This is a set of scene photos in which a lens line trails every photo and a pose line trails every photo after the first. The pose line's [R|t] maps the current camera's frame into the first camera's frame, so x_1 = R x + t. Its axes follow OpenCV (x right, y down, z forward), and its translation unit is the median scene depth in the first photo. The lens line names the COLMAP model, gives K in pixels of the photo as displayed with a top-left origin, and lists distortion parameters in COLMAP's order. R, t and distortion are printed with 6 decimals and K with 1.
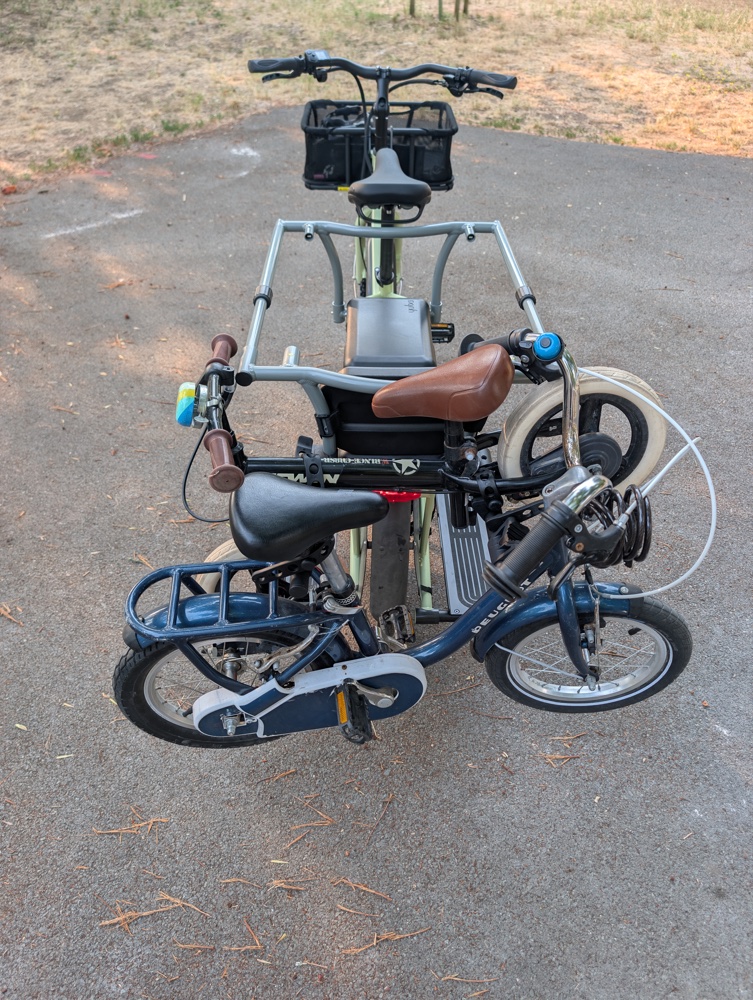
lens RADIAL K [[751.8, 0, 371.6], [0, 751.8, 532.9], [0, 0, 1]] dist [-0.007221, -0.005247]
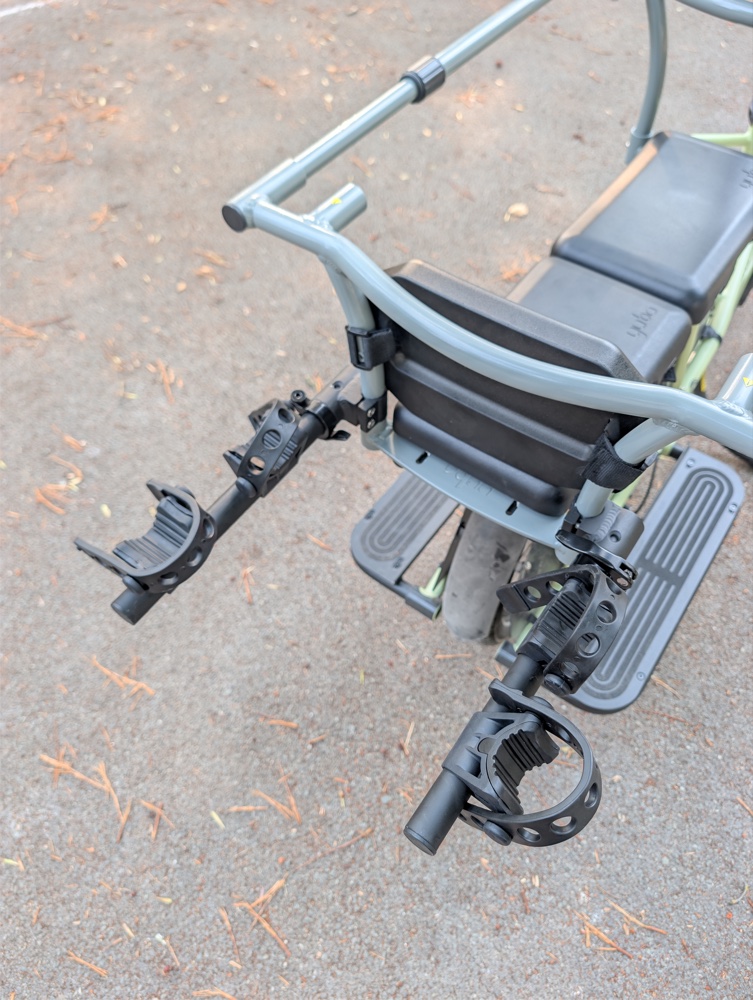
lens RADIAL K [[751.8, 0, 371.6], [0, 751.8, 532.9], [0, 0, 1]] dist [-0.007221, -0.005247]
pose [[0.800842, 0.472322, -0.368189, 0.177829], [-0.355463, 0.869683, 0.342488, -0.182451], [0.481972, -0.143401, 0.864372, 0.424871]]
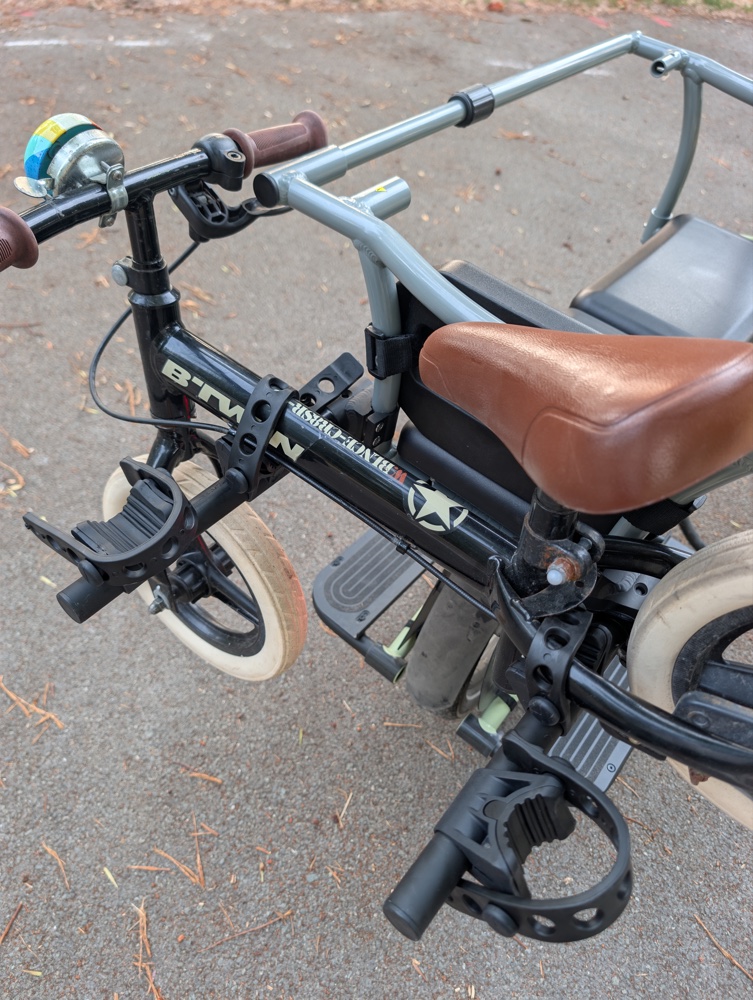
lens RADIAL K [[745.3, 0, 374.9], [0, 745.3, 518.6], [0, 0, 1]] dist [-0.004530, -0.005272]
pose [[0.763387, 0.539435, -0.355318, 0.143122], [-0.505326, 0.841371, 0.191675, -0.119860], [0.402350, 0.033229, 0.914882, 0.452146]]
